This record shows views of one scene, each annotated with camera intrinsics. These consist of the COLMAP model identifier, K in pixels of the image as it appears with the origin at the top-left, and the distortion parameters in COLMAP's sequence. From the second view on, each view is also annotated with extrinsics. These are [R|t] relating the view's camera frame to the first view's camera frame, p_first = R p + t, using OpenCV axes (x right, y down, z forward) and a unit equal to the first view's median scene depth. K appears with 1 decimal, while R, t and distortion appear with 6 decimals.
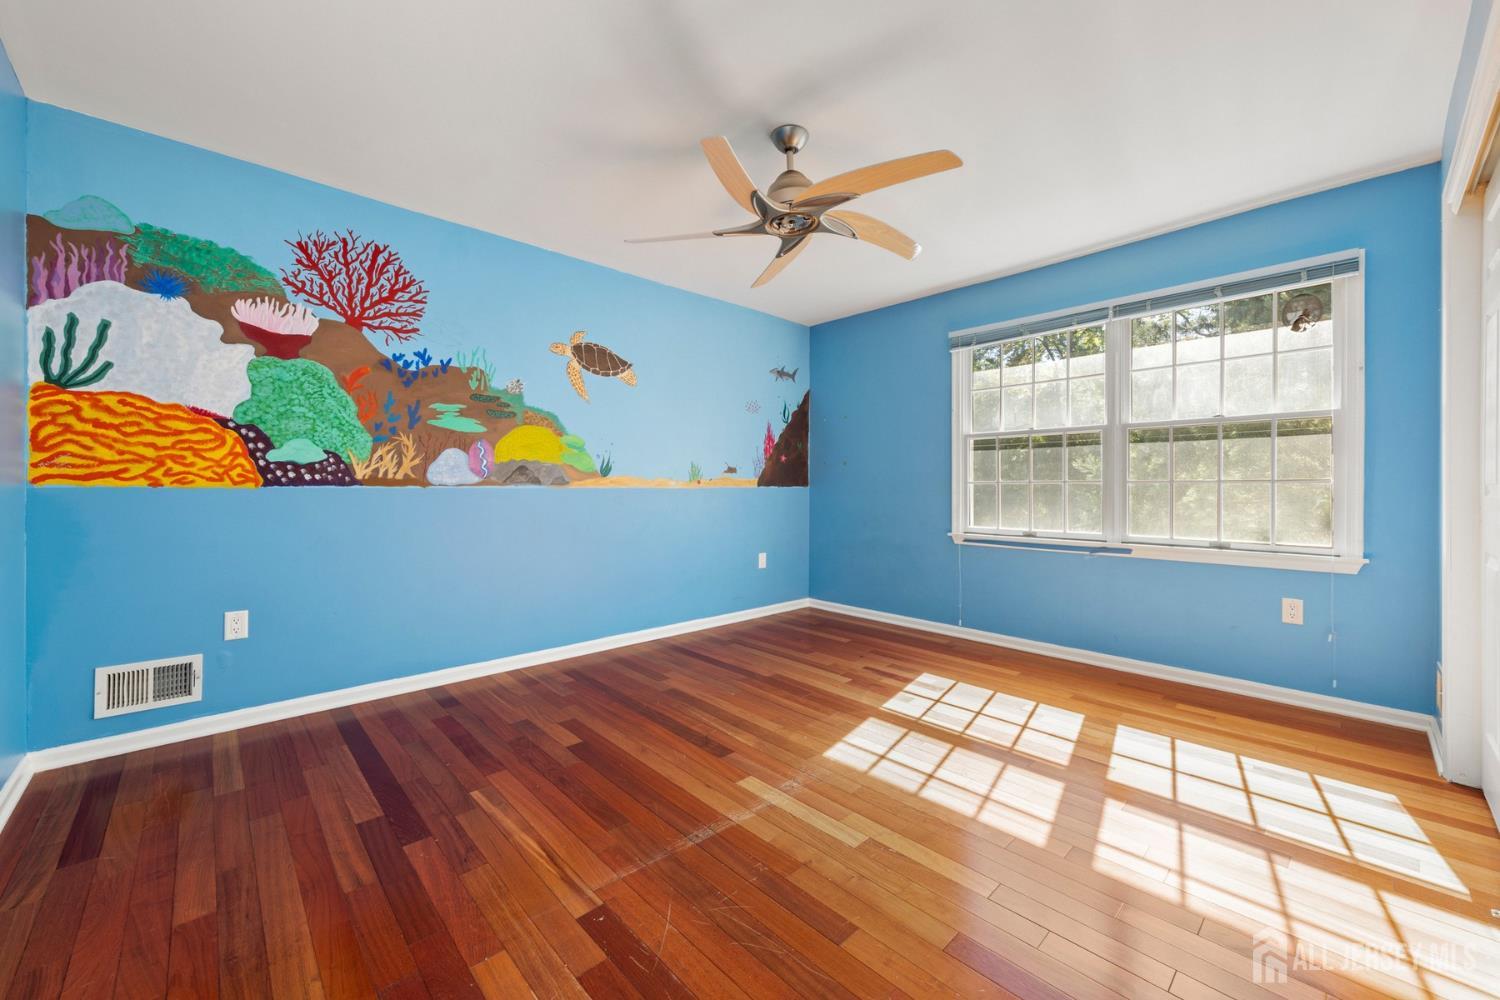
lens RADIAL K [[579.5, 0, 751.3], [0, 579.5, 476.5], [0, 0, 1]] dist [-0.000268, -0.000108]
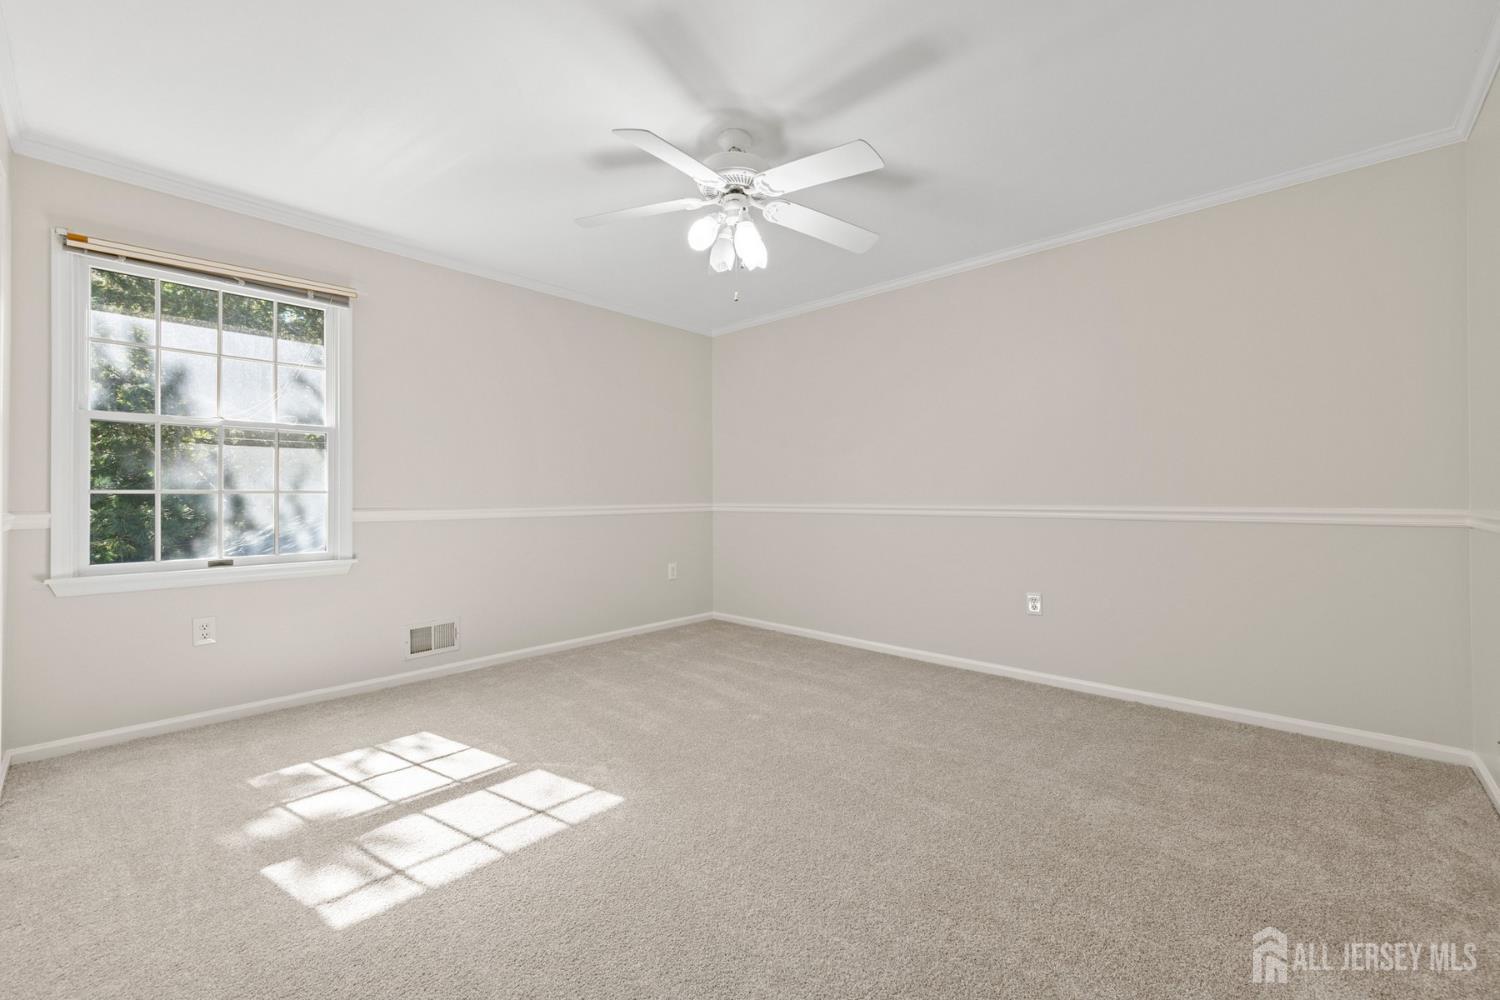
lens RADIAL K [[633.5, 0, 750.0], [0, 633.5, 500.0], [0, 0, 1]] dist [-0.000043, 0.000014]
pose [[-0.088019, -0.008431, 0.996083, -0.401524], [-0.006171, 0.999950, 0.007918, 0.017579], [-0.996100, -0.005449, -0.088067, 0.453520]]
